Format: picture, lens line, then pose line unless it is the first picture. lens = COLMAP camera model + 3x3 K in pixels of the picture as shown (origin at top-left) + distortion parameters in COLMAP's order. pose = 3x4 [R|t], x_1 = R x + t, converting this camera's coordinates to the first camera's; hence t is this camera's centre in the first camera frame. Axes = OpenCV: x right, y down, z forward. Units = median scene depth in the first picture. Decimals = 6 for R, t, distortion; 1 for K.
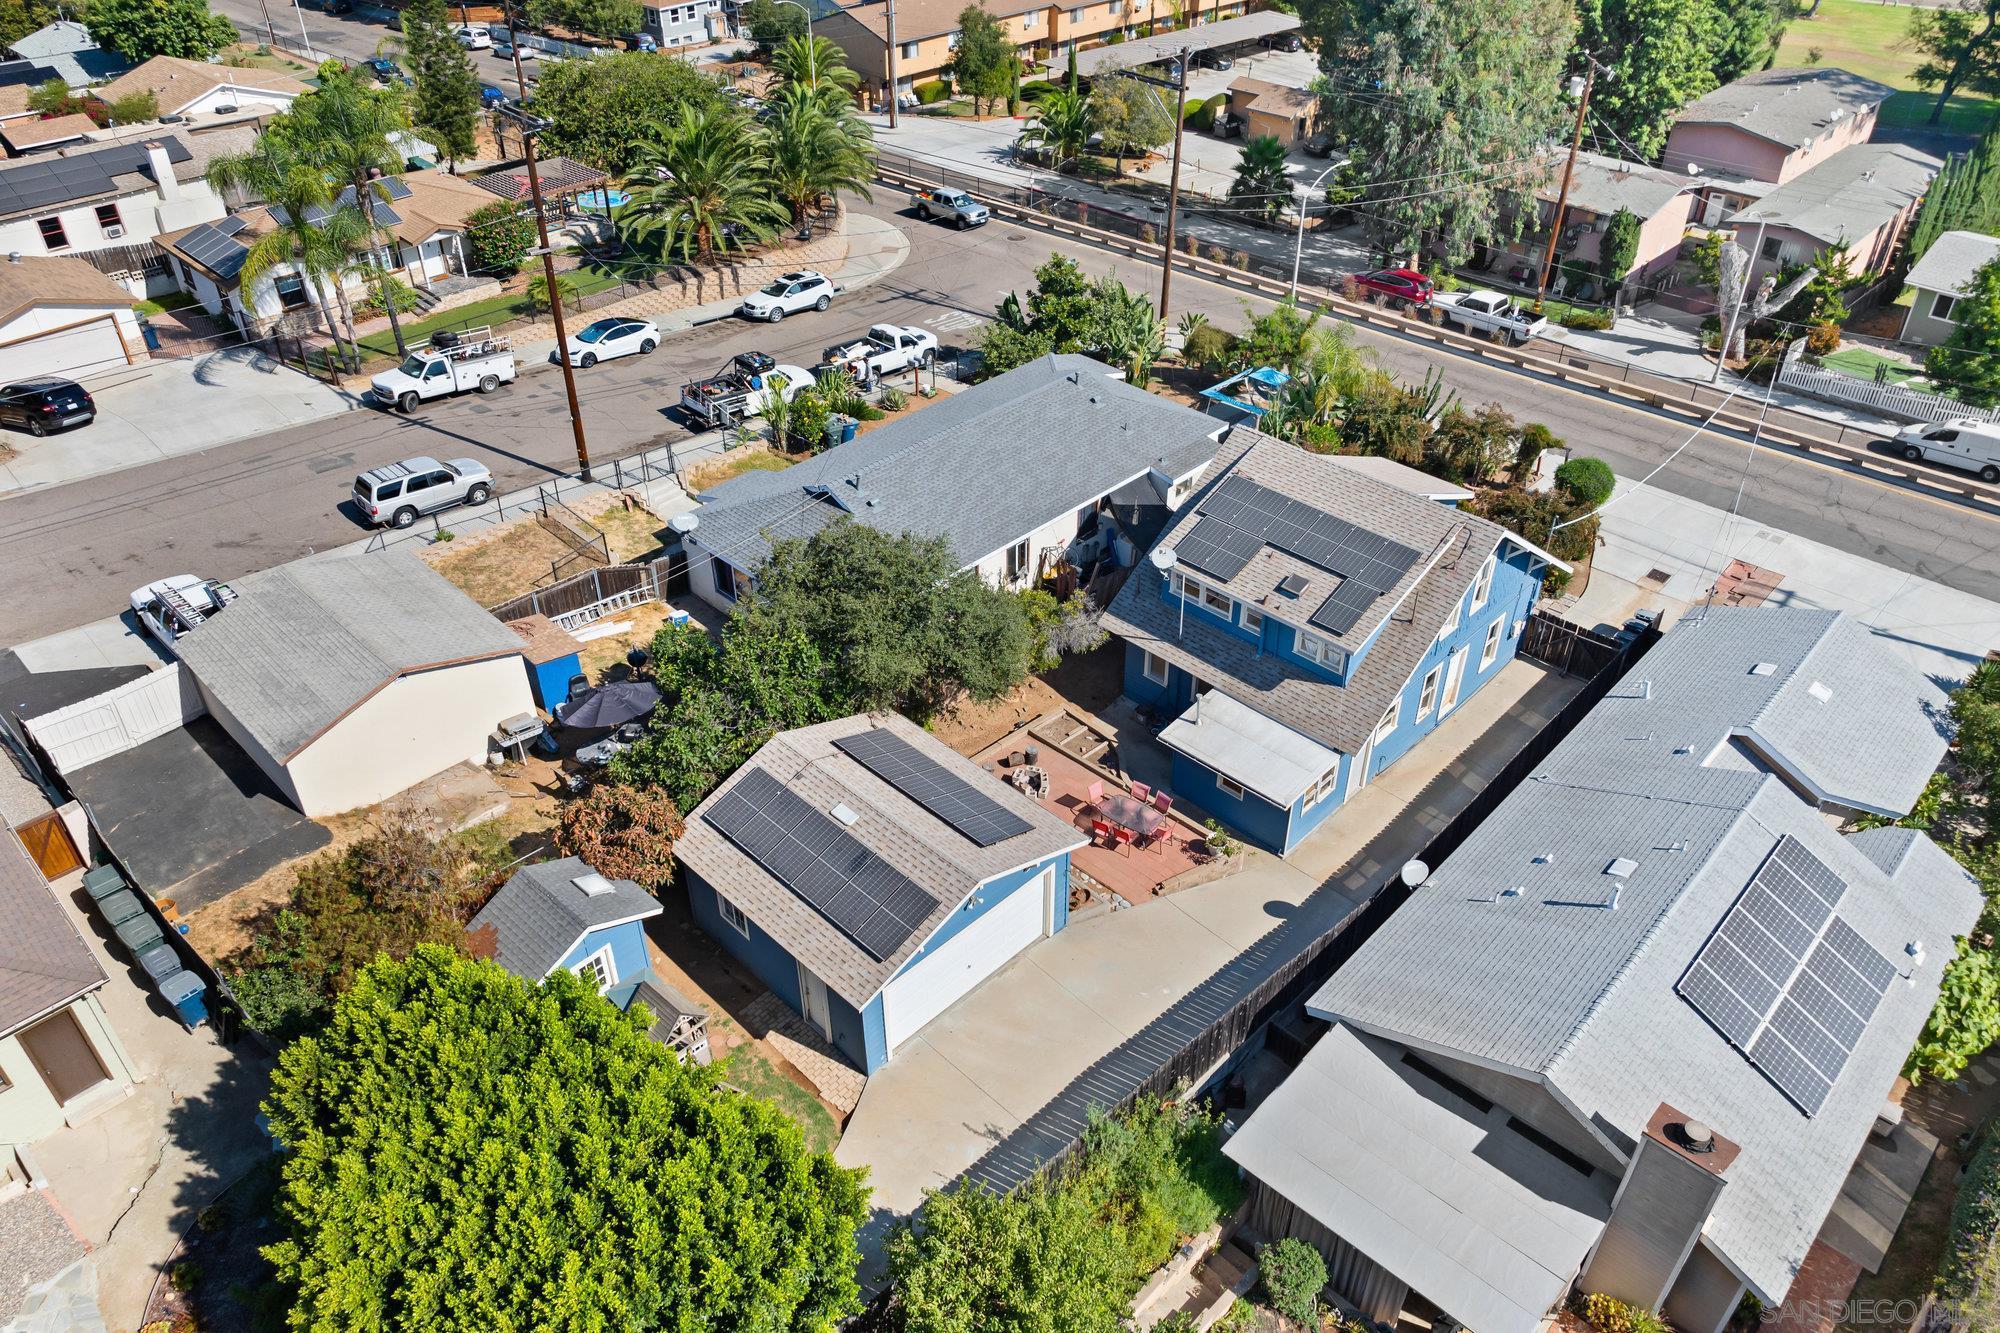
lens RADIAL K [[1362.9, 0, 1000.2], [0, 1362.9, 634.9], [0, 0, 1]] dist [-0.028009, 0.000021]
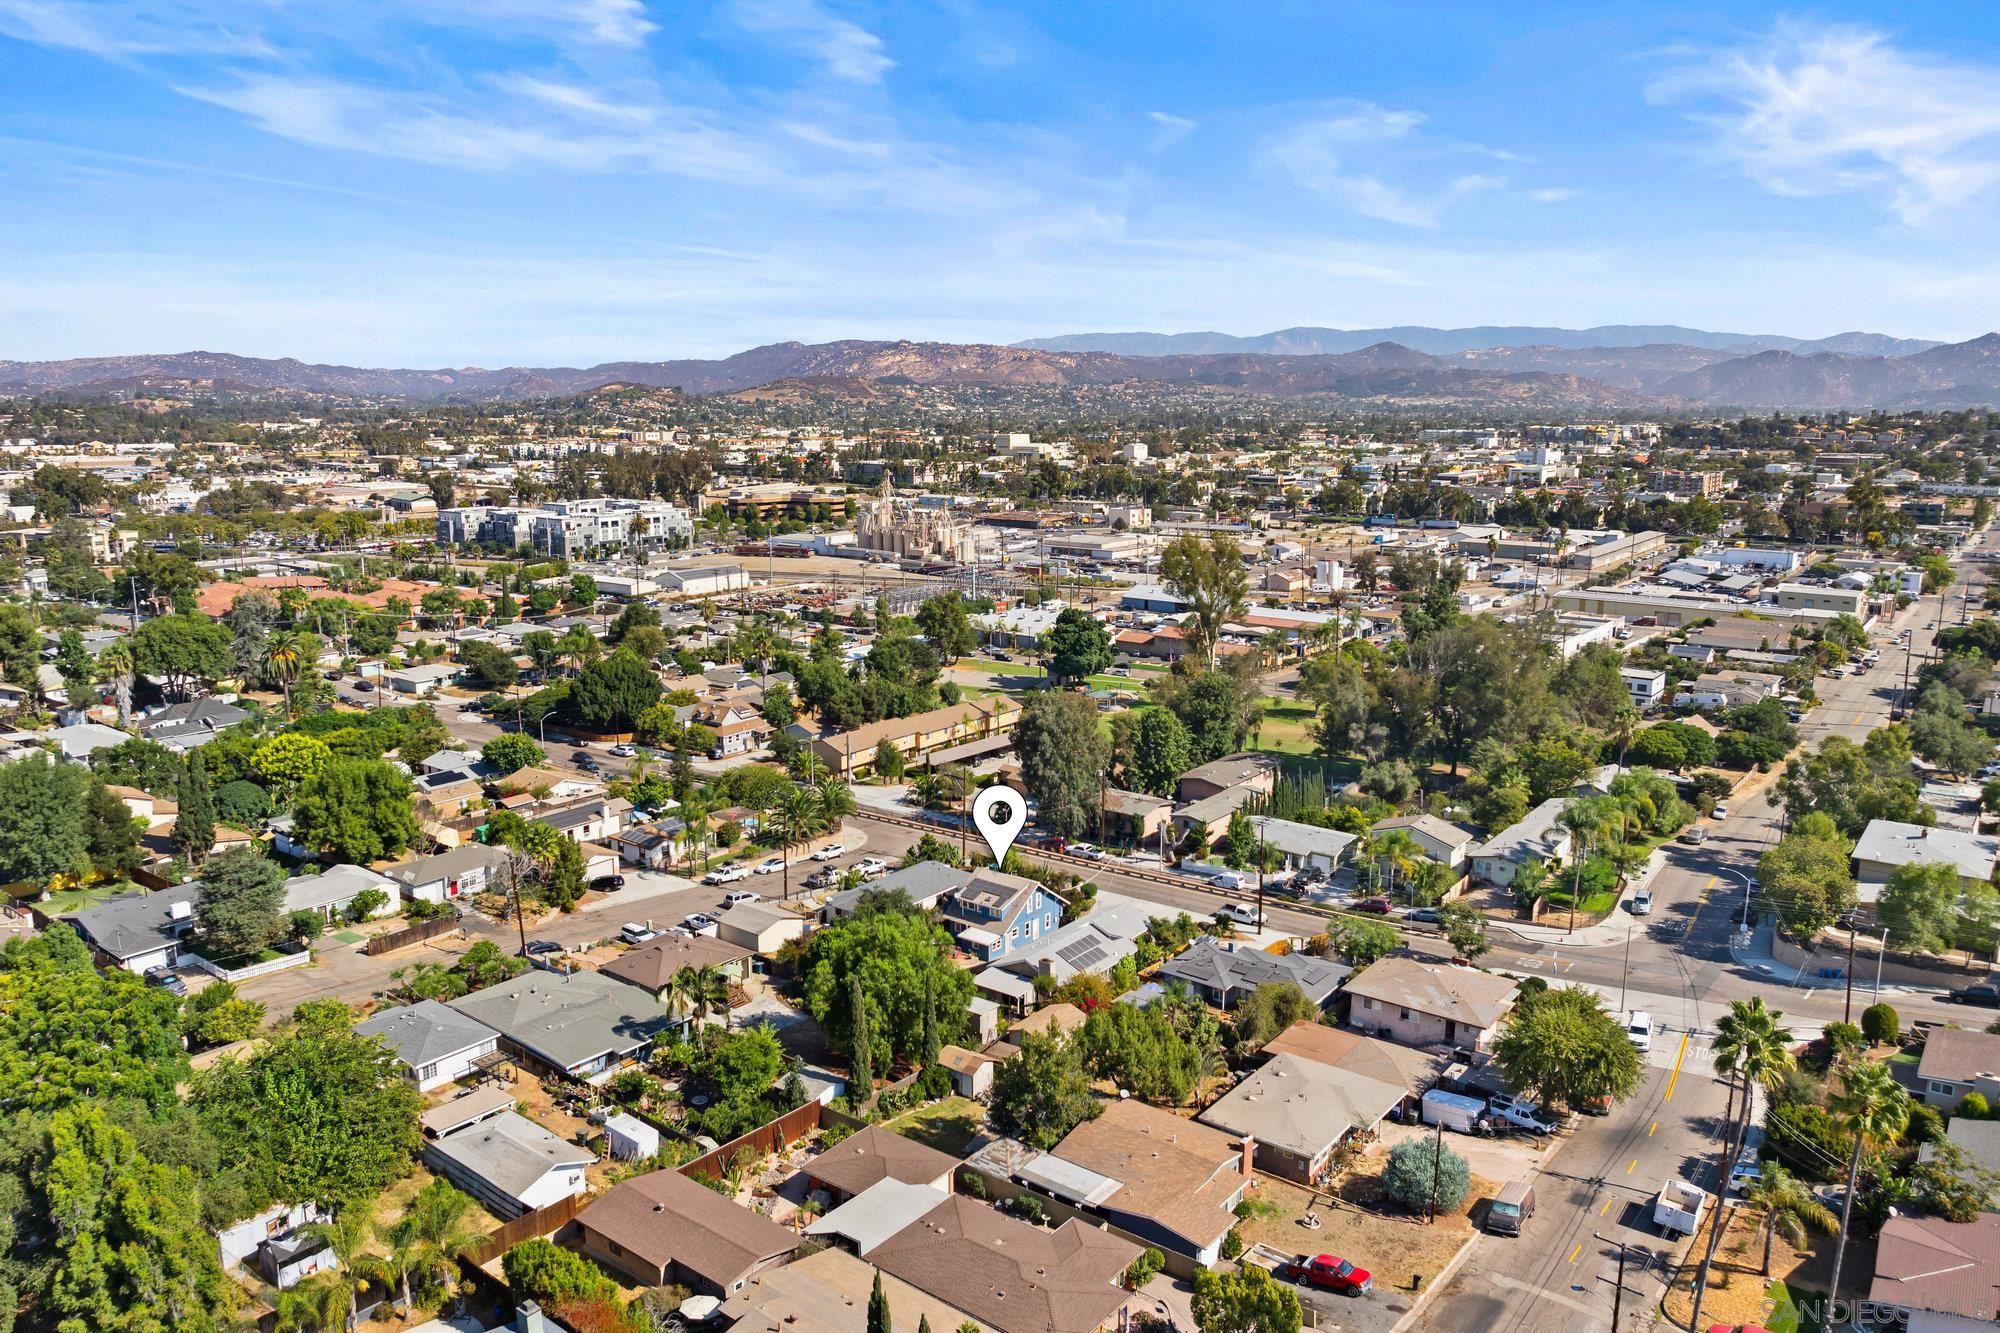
lens RADIAL K [[1362.9, 0, 1000.2], [0, 1362.9, 634.9], [0, 0, 1]] dist [-0.028009, 0.000021]
pose [[0.994205, -0.015188, 0.106418, -0.098638], [0.060795, 0.895882, -0.440112, 0.592471], [-0.088654, 0.444032, 0.891614, -1.689642]]
